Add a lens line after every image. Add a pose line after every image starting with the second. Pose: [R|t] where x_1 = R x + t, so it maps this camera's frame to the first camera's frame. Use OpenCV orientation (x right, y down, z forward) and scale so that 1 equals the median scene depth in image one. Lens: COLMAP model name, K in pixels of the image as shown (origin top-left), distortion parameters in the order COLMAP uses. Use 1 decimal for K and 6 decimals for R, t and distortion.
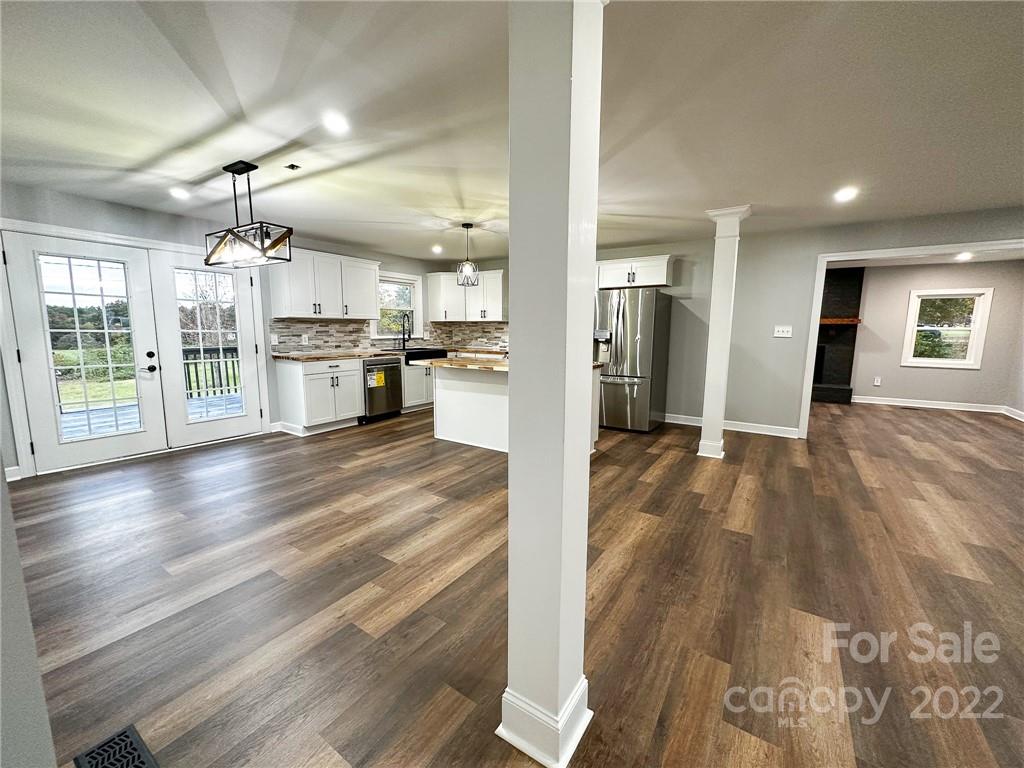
lens RADIAL K [[411.7, 0, 513.3], [0, 411.7, 385.8], [0, 0, 1]] dist [-0.001535, -0.000377]
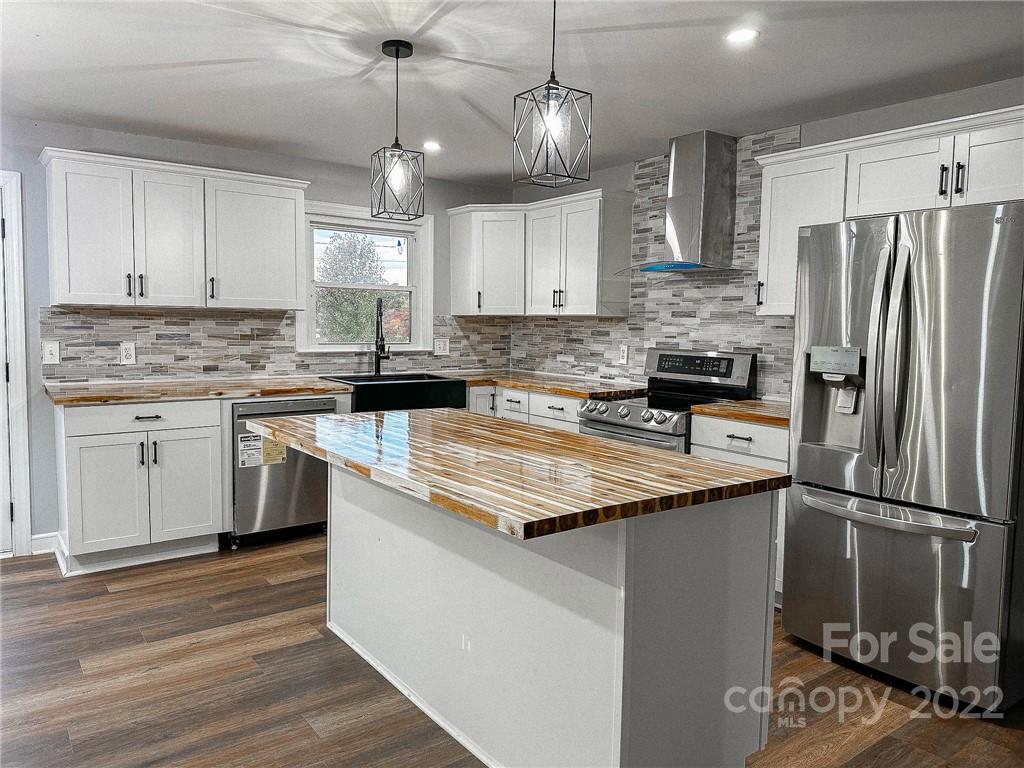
lens RADIAL K [[716.5, 0, 509.8], [0, 716.5, 377.4], [0, 0, 1]] dist [0.021003, -0.005898]
pose [[0.942463, 0.034570, -0.332517, 0.148563], [-0.056776, 0.996742, -0.057296, -0.058979], [0.329453, 0.072878, 0.941355, 0.359669]]
